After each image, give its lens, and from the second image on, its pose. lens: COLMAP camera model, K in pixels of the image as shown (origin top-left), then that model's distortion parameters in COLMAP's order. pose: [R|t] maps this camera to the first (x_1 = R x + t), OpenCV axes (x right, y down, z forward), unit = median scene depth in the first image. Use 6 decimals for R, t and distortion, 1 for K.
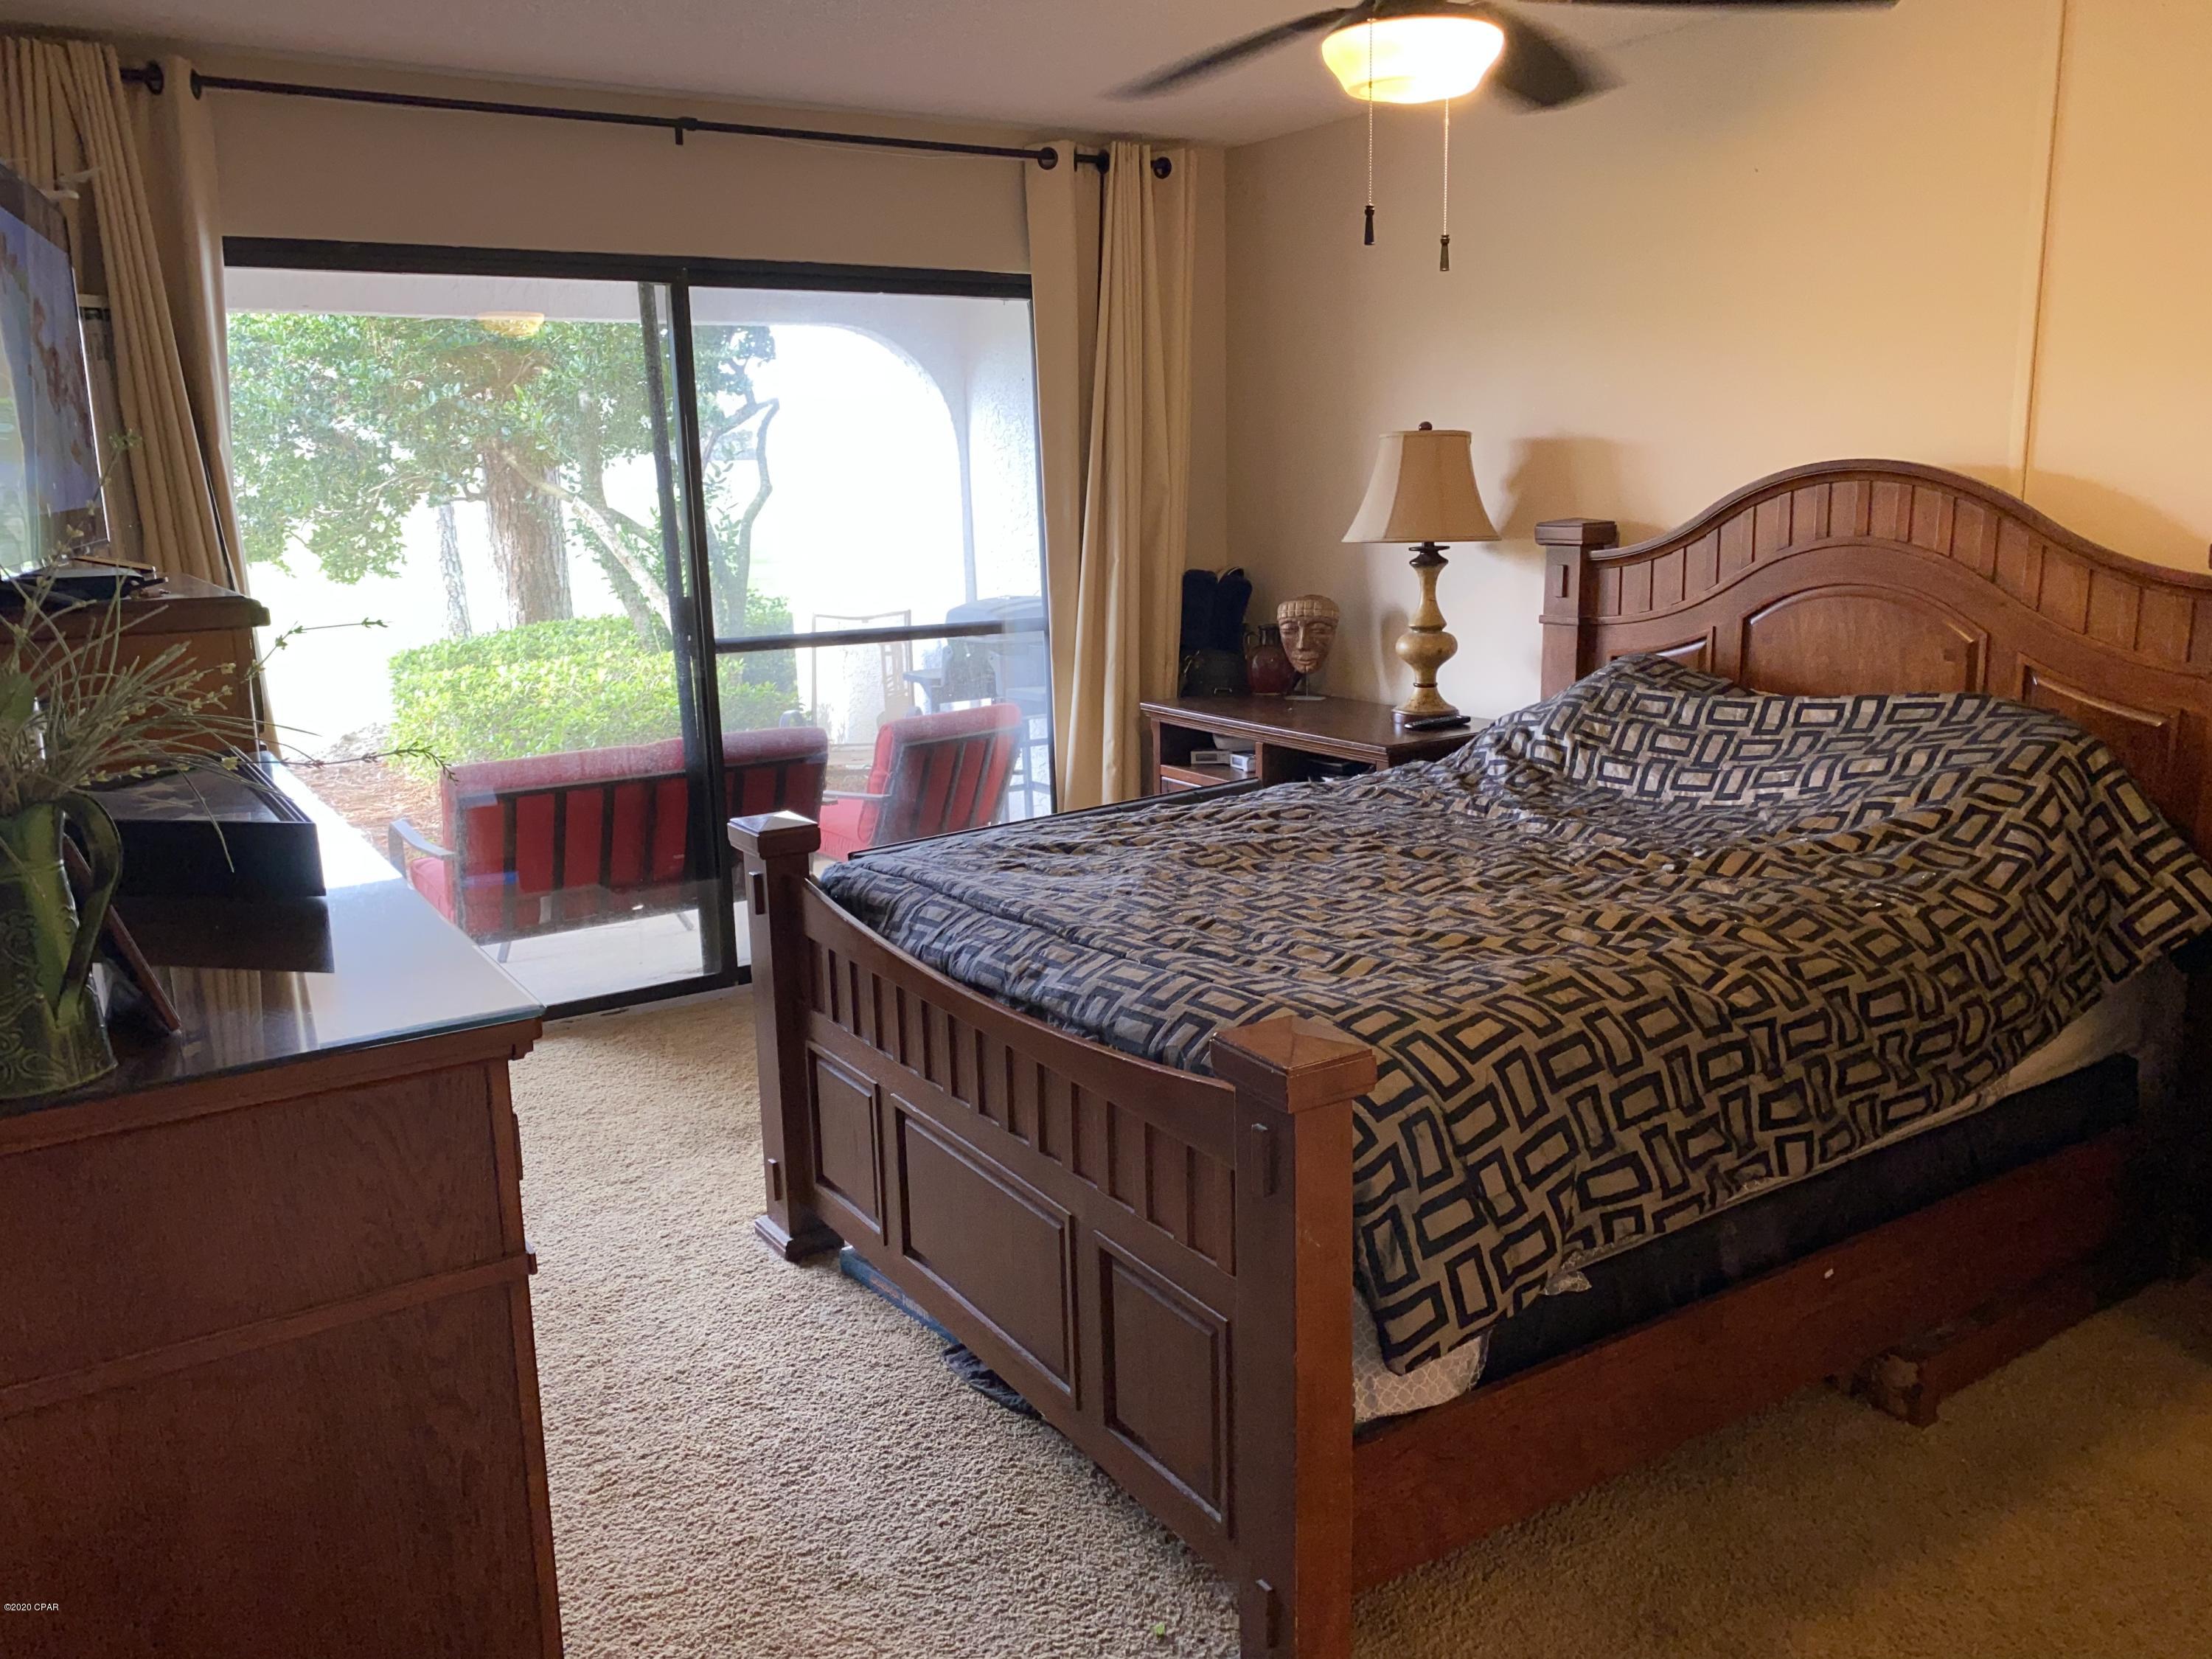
lens RADIAL K [[1671.8, 0, 1106.0], [0, 1671.8, 829.5], [0, 0, 1]] dist [0.001628, -0.000510]
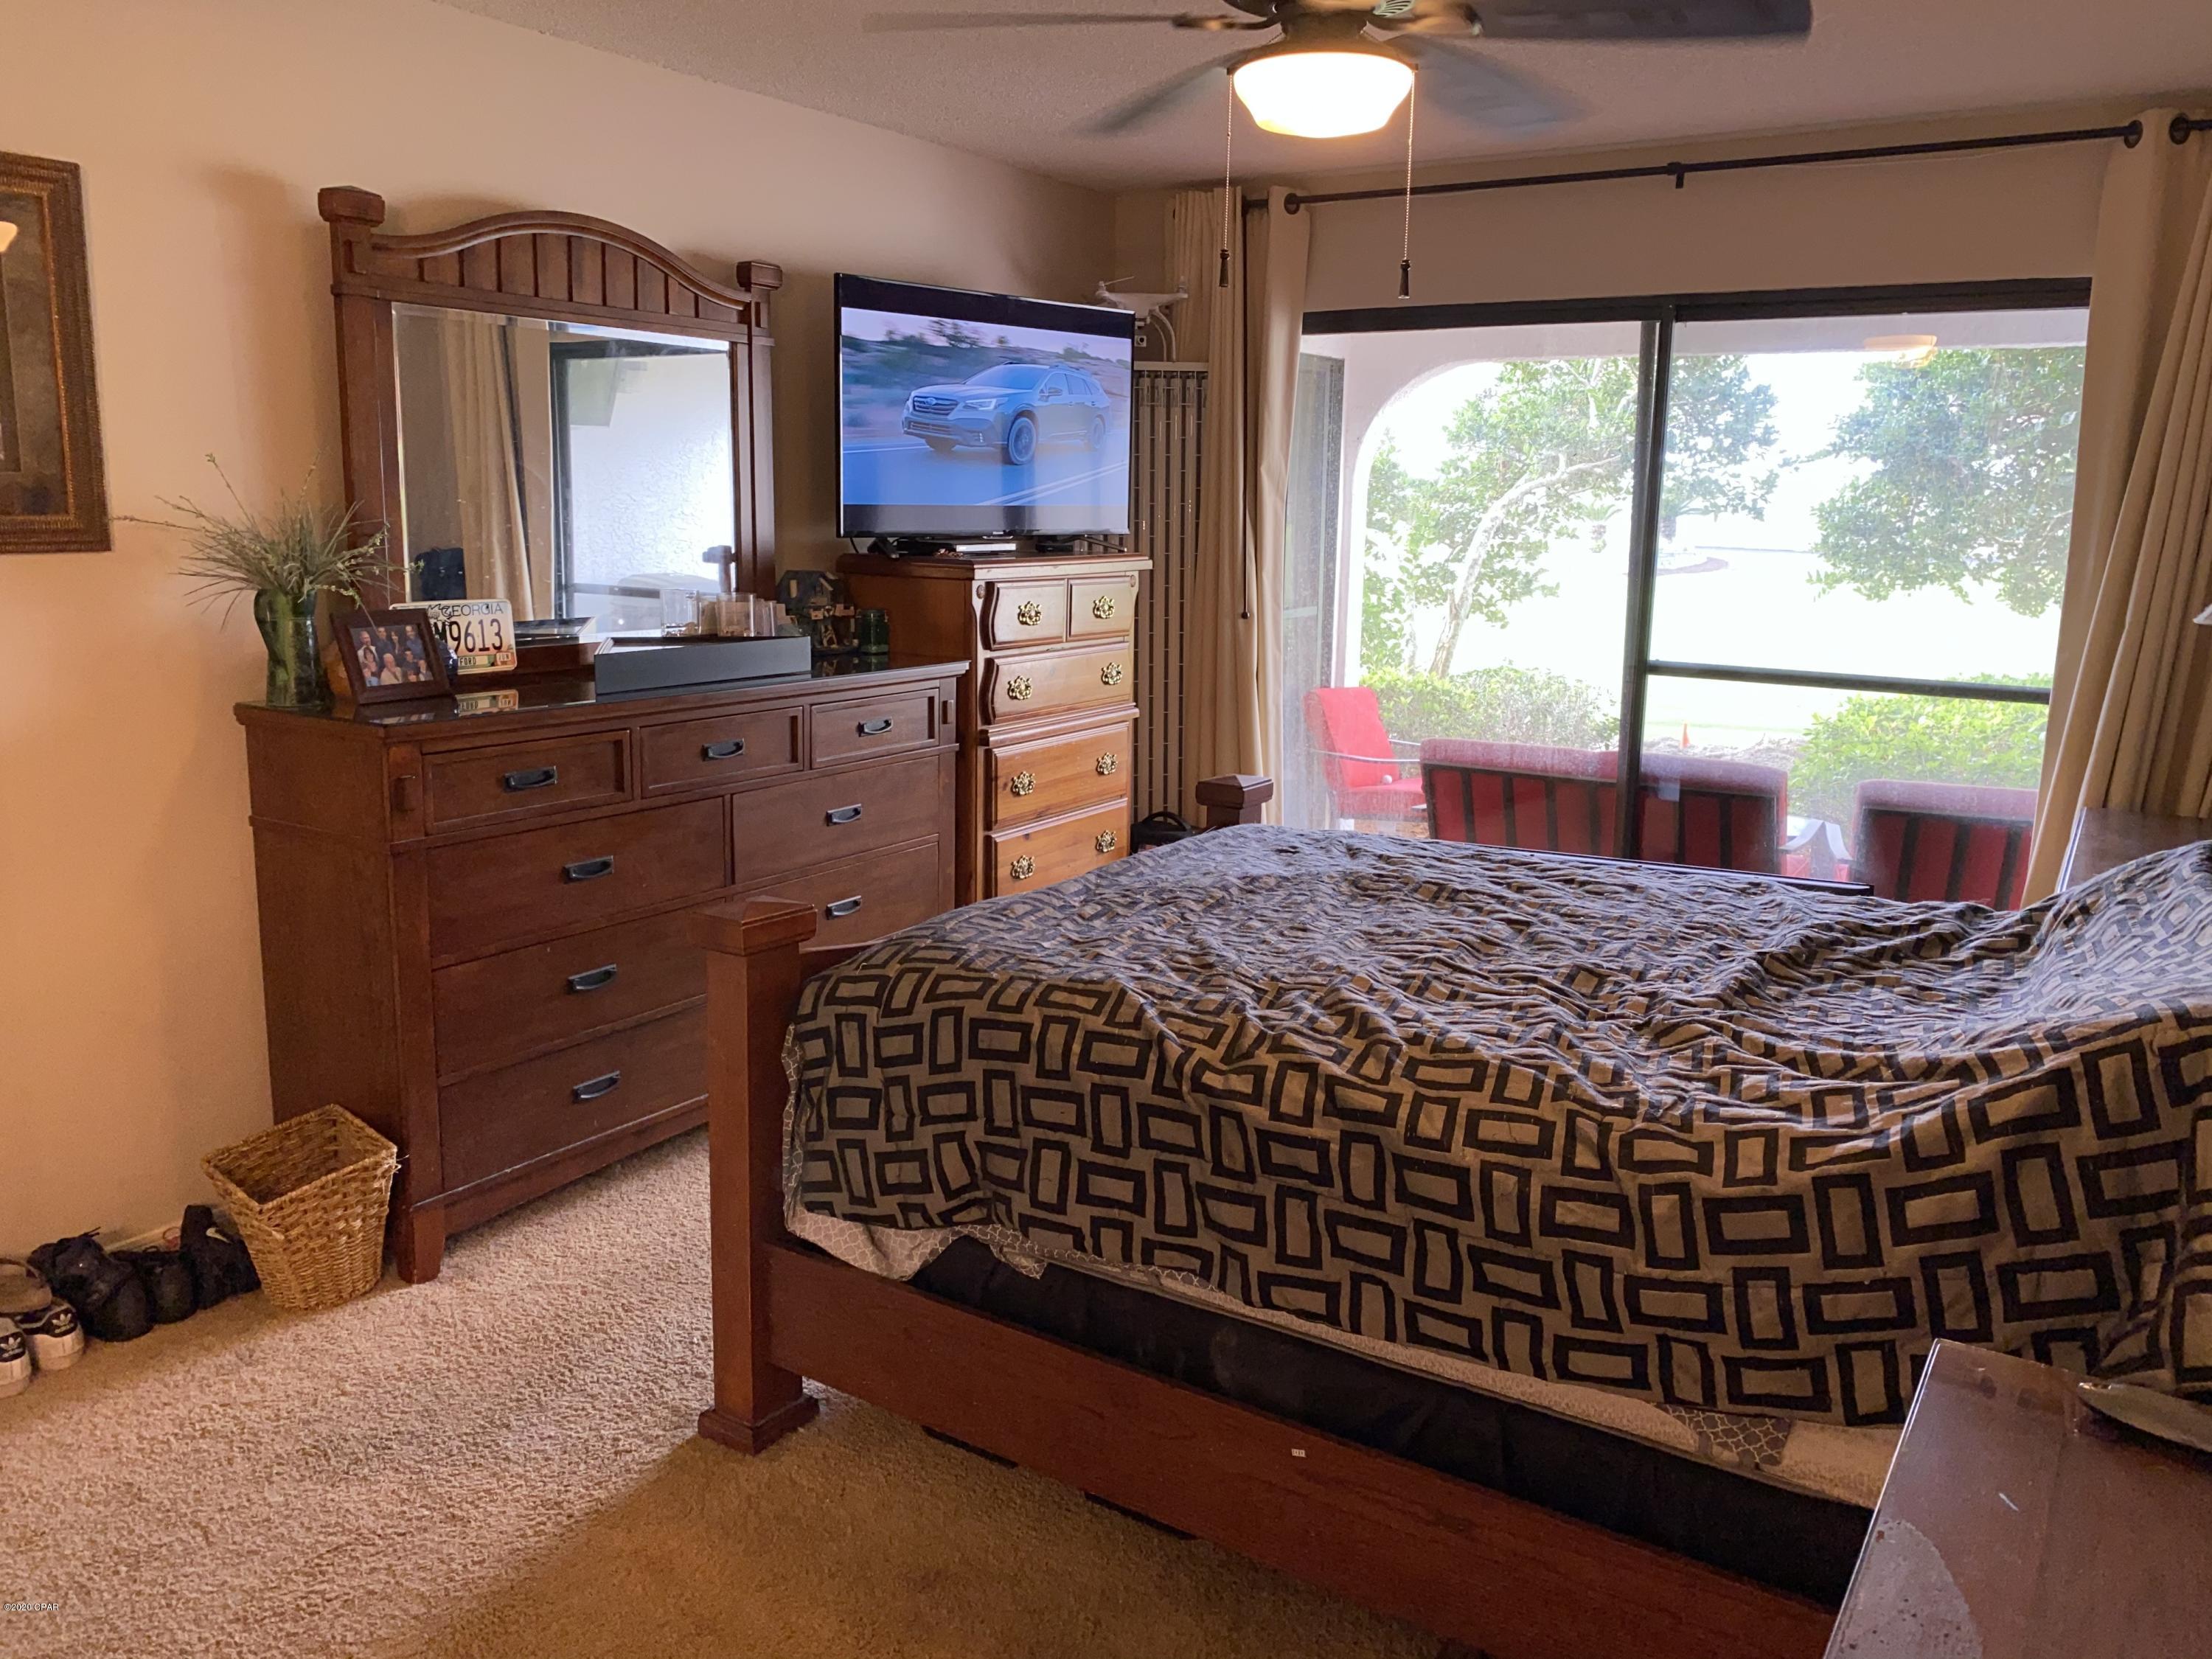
lens RADIAL K [[1705.7, 0, 1108.4], [0, 1705.7, 786.0], [0, 0, 1]] dist [0.004688, -0.002381]
pose [[0.421782, 0.182014, -0.888241, 0.597557], [-0.222118, 0.970536, 0.093405, -0.065483], [0.879070, 0.157898, 0.449782, 0.258105]]
